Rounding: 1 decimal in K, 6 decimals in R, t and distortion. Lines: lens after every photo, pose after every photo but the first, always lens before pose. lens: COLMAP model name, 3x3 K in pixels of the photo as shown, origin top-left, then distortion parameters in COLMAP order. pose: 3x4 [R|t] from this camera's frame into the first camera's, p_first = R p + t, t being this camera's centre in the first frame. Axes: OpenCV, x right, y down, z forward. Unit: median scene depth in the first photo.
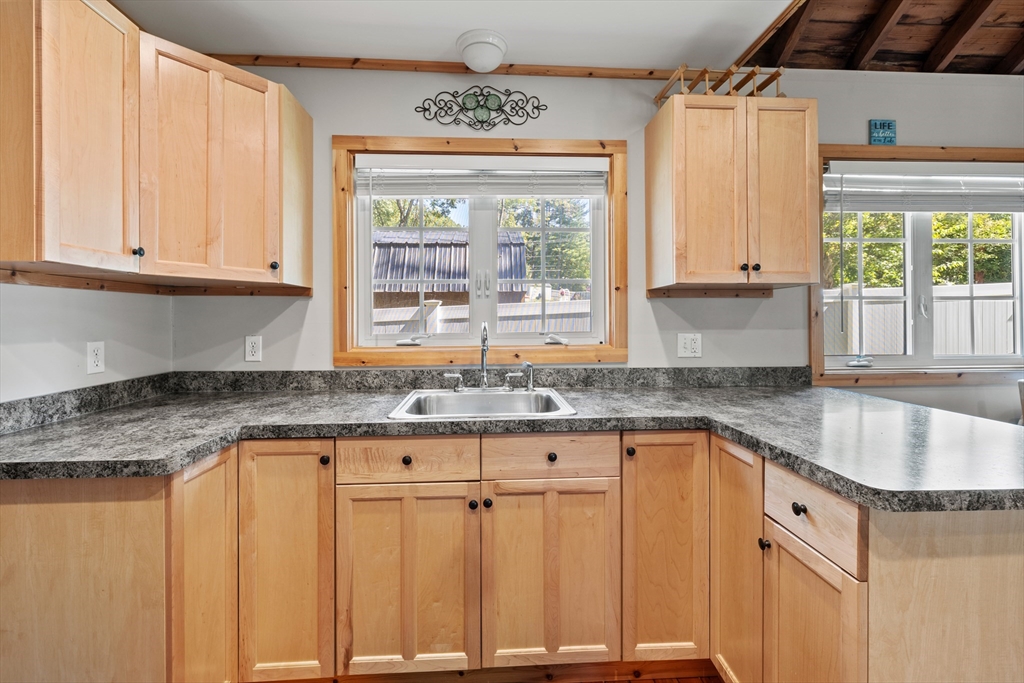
lens RADIAL K [[442.8, 0, 509.4], [0, 442.8, 321.9], [0, 0, 1]] dist [-0.000820, -0.000324]
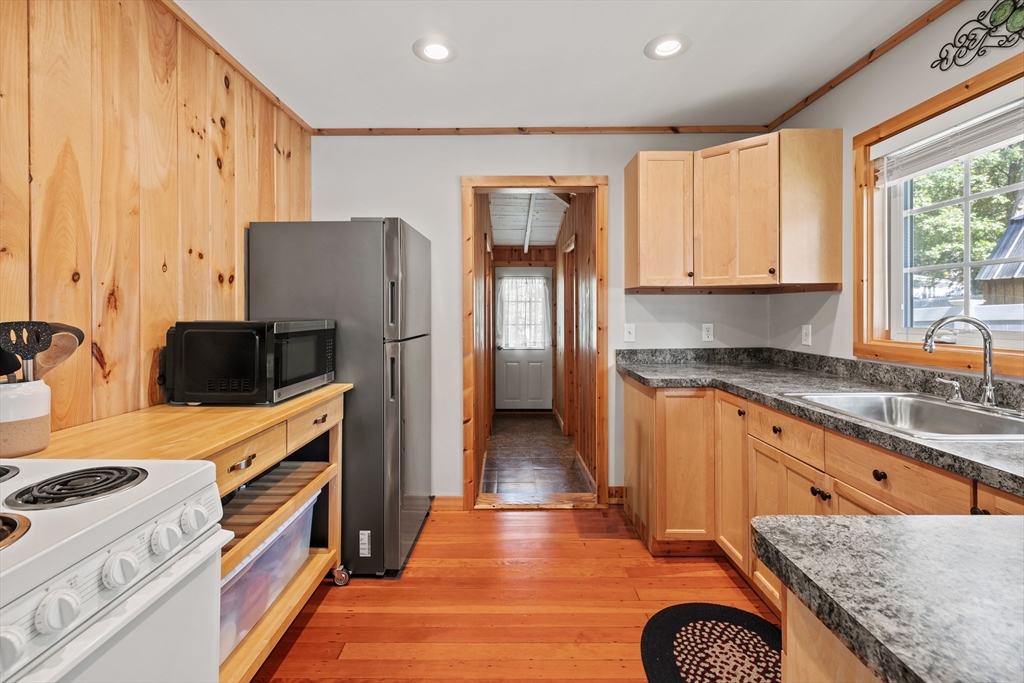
lens RADIAL K [[442.8, 0, 507.8], [0, 442.8, 308.4], [0, 0, 1]] dist [-0.000820, -0.000324]
pose [[-0.061683, -0.003198, -0.998091, 0.703142], [-0.005902, 0.999979, -0.002840, -0.005255], [0.998078, 0.005715, -0.061700, 0.243007]]
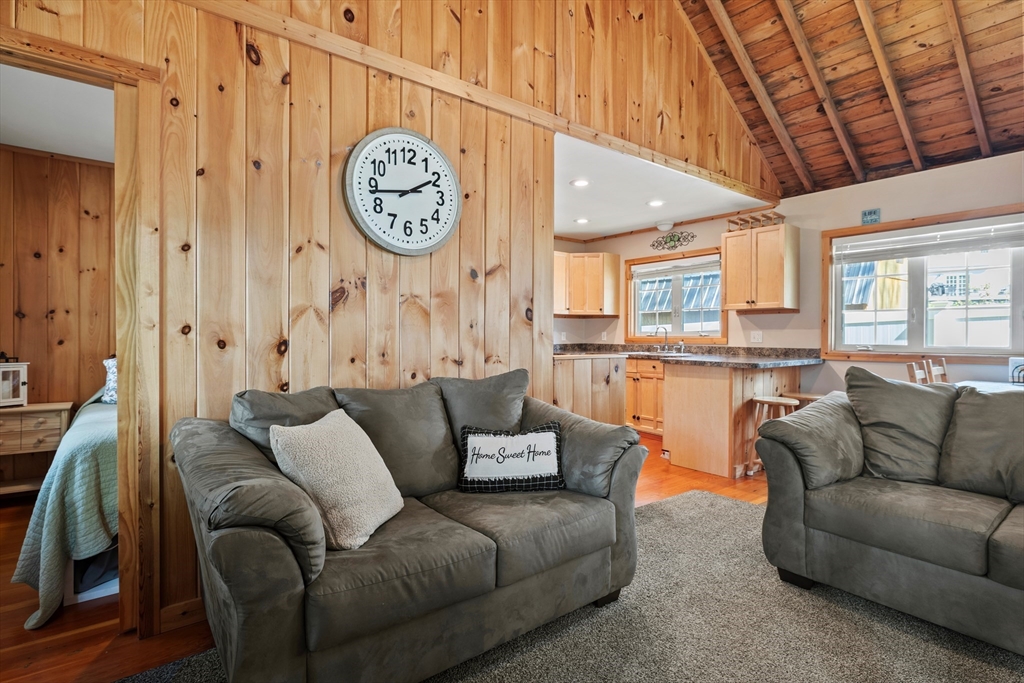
lens RADIAL K [[518.4, 0, 516.7], [0, 518.4, 335.7], [0, 0, 1]] dist [0.001758, 0.000648]
pose [[0.587191, 0.006474, -0.809422, 1.848683], [-0.006455, 0.999974, 0.003316, 0.049118], [0.809422, 0.003278, 0.587218, -1.471519]]
